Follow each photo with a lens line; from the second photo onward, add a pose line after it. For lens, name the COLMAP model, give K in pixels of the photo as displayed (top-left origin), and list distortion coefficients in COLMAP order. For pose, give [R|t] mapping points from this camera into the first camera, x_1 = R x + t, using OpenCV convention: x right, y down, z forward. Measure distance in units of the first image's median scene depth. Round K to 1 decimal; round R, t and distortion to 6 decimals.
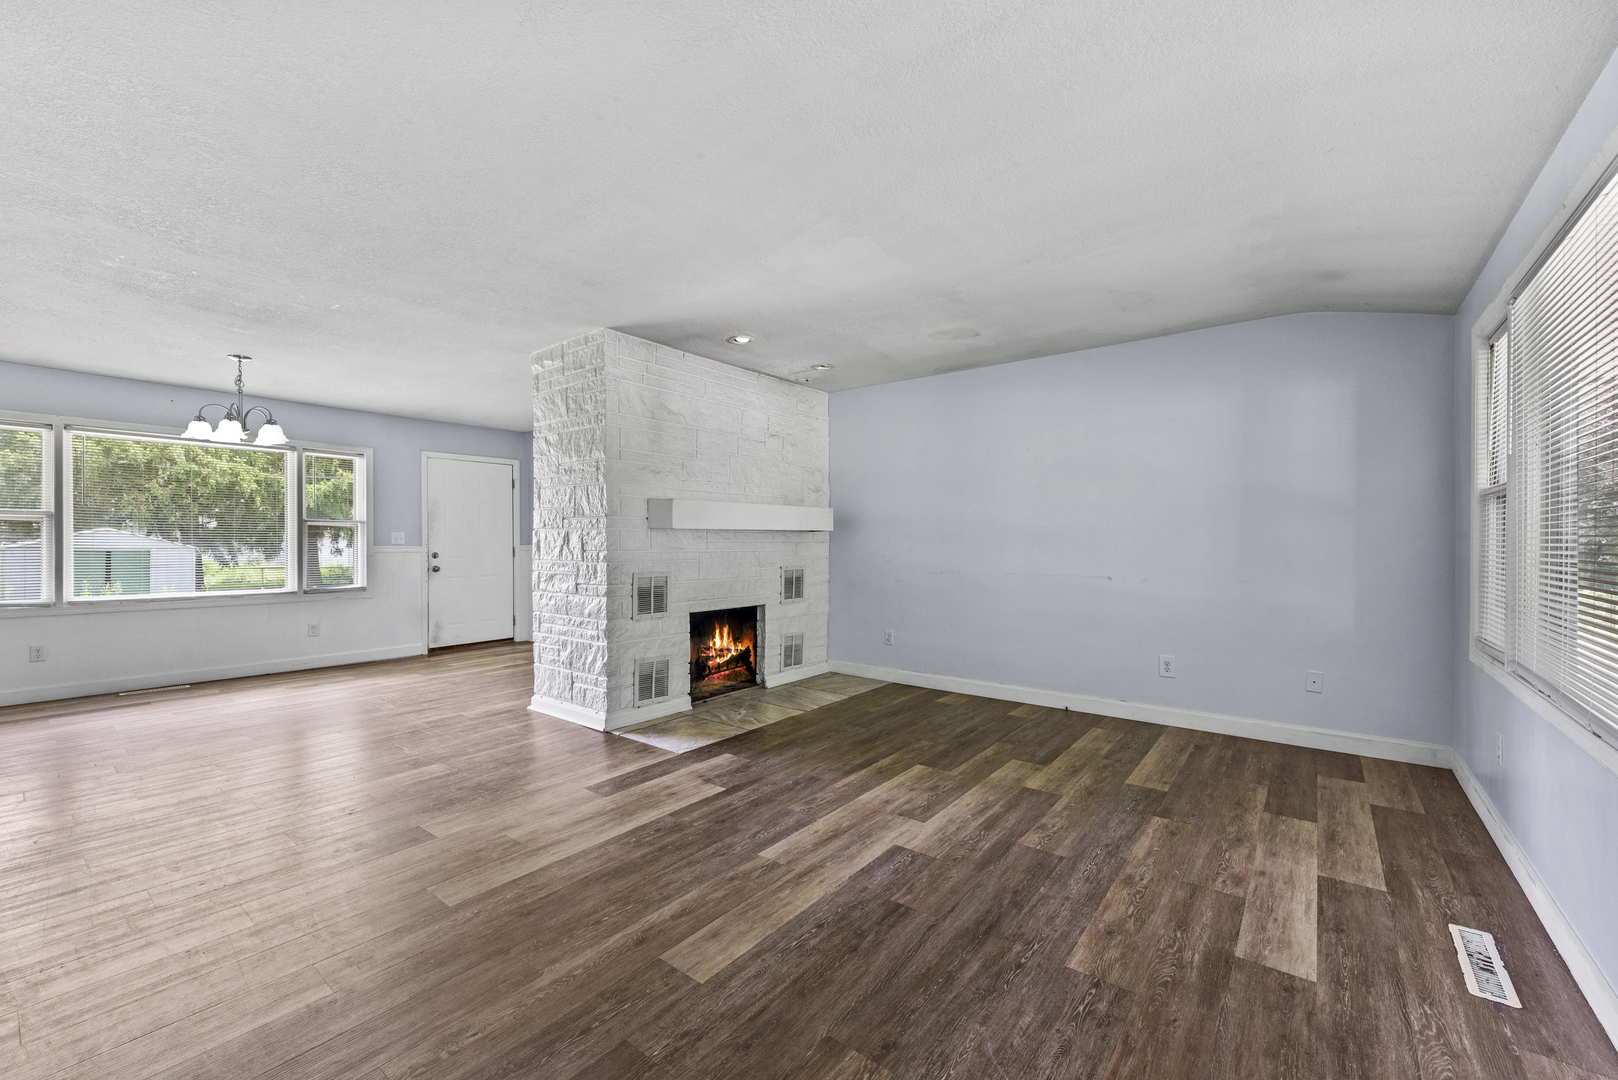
lens RADIAL K [[646.1, 0, 809.0], [0, 646.1, 540.0], [0, 0, 1]] dist [0.000649, -0.000460]
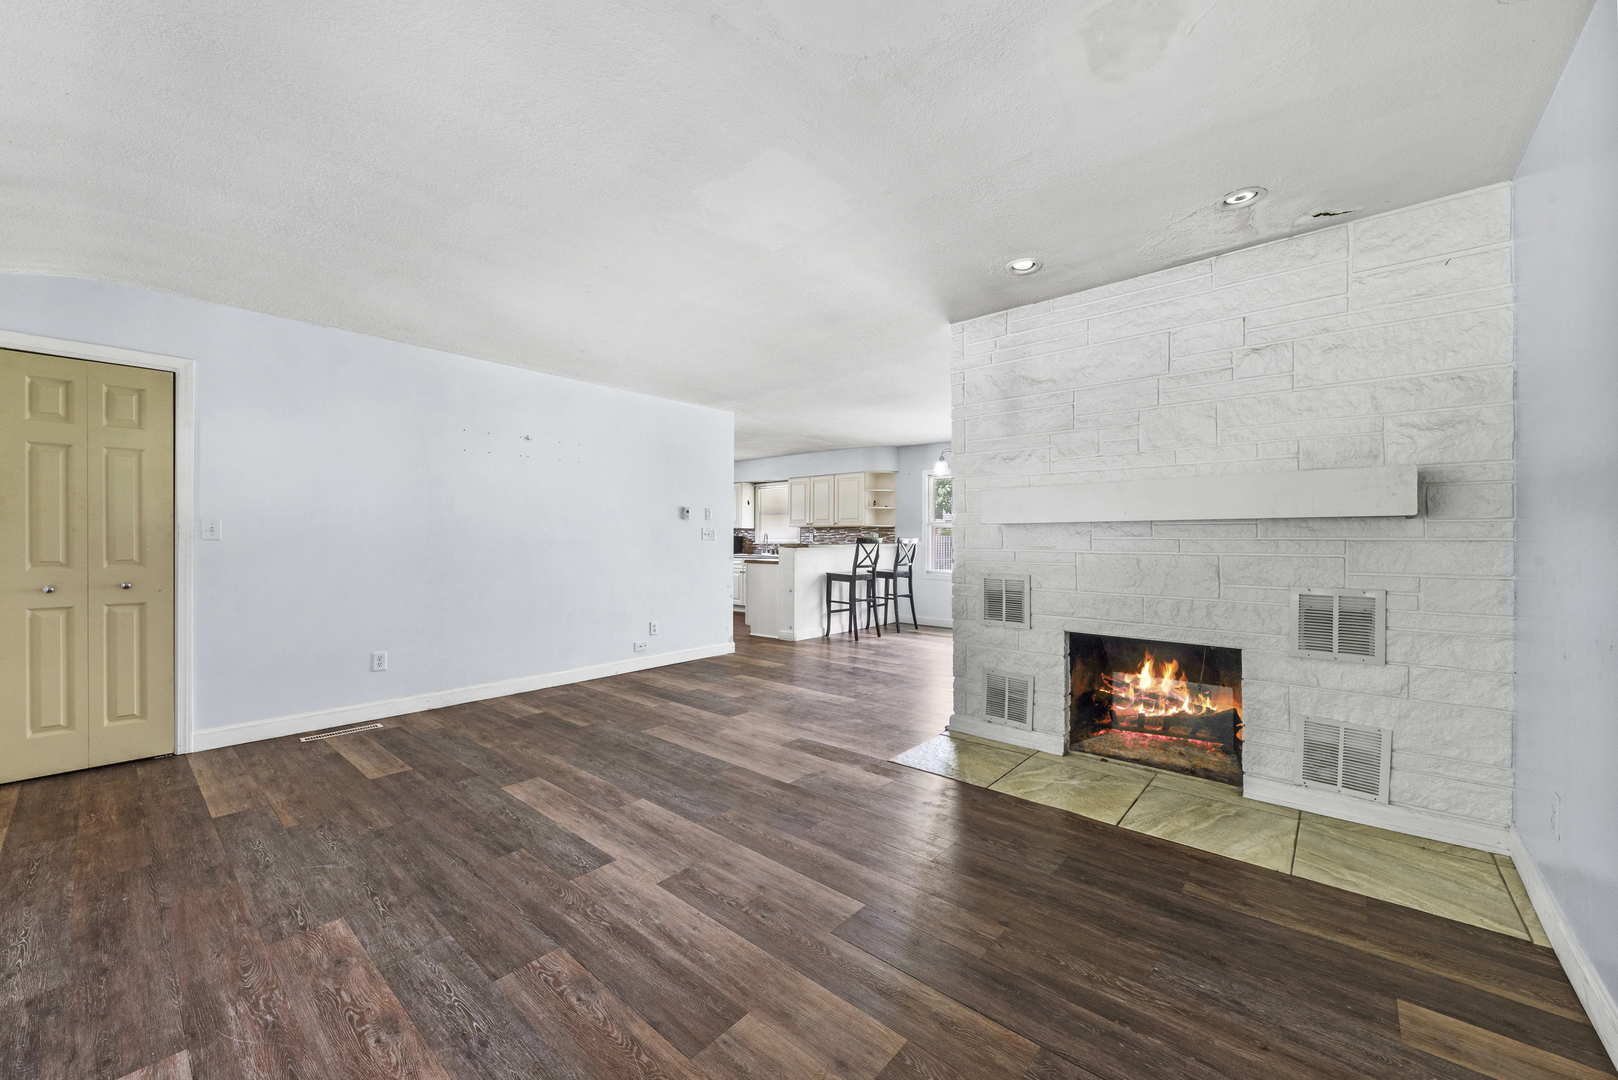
lens RADIAL K [[612.3, 0, 815.0], [0, 612.3, 540.6], [0, 0, 1]] dist [0.012761, -0.006789]
pose [[-0.039413, 0.004729, -0.999212, 0.891774], [0.000379, 0.999989, 0.004718, 0.000790], [0.999223, -0.000193, -0.039414, 1.162683]]
